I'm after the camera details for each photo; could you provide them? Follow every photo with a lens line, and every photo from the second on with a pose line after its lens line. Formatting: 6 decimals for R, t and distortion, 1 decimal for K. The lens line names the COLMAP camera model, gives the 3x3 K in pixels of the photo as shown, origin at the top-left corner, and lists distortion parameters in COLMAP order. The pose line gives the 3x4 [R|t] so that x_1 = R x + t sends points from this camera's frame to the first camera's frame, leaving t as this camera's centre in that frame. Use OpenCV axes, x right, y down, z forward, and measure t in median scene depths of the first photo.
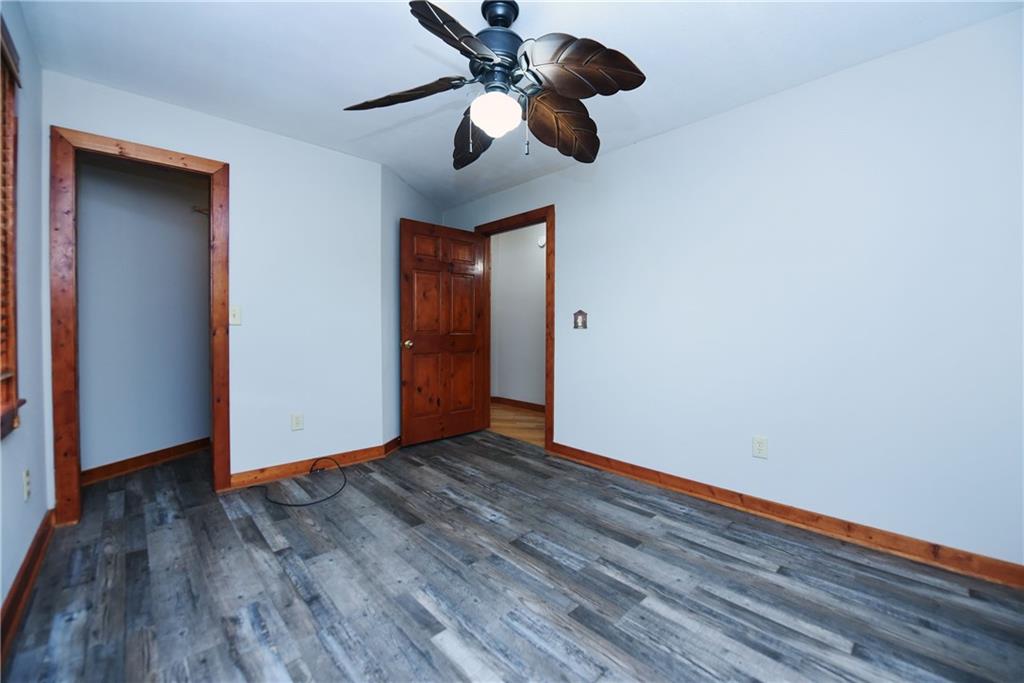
lens RADIAL K [[412.6, 0, 512.9], [0, 412.6, 336.0], [0, 0, 1]] dist [-0.016672, -0.000421]
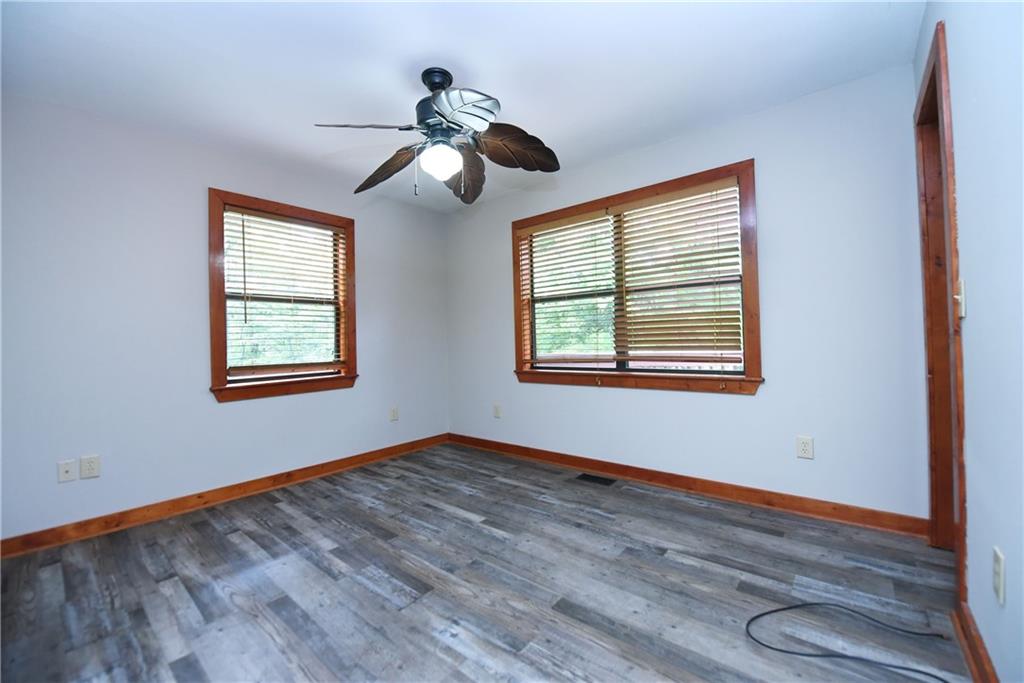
lens RADIAL K [[412.6, 0, 512.9], [0, 412.6, 336.0], [0, 0, 1]] dist [-0.016672, -0.000421]
pose [[-0.992842, 0.017779, -0.118104, -0.086435], [0.017359, 0.999839, 0.004582, -0.020368], [0.118166, 0.002499, -0.992991, 1.990134]]
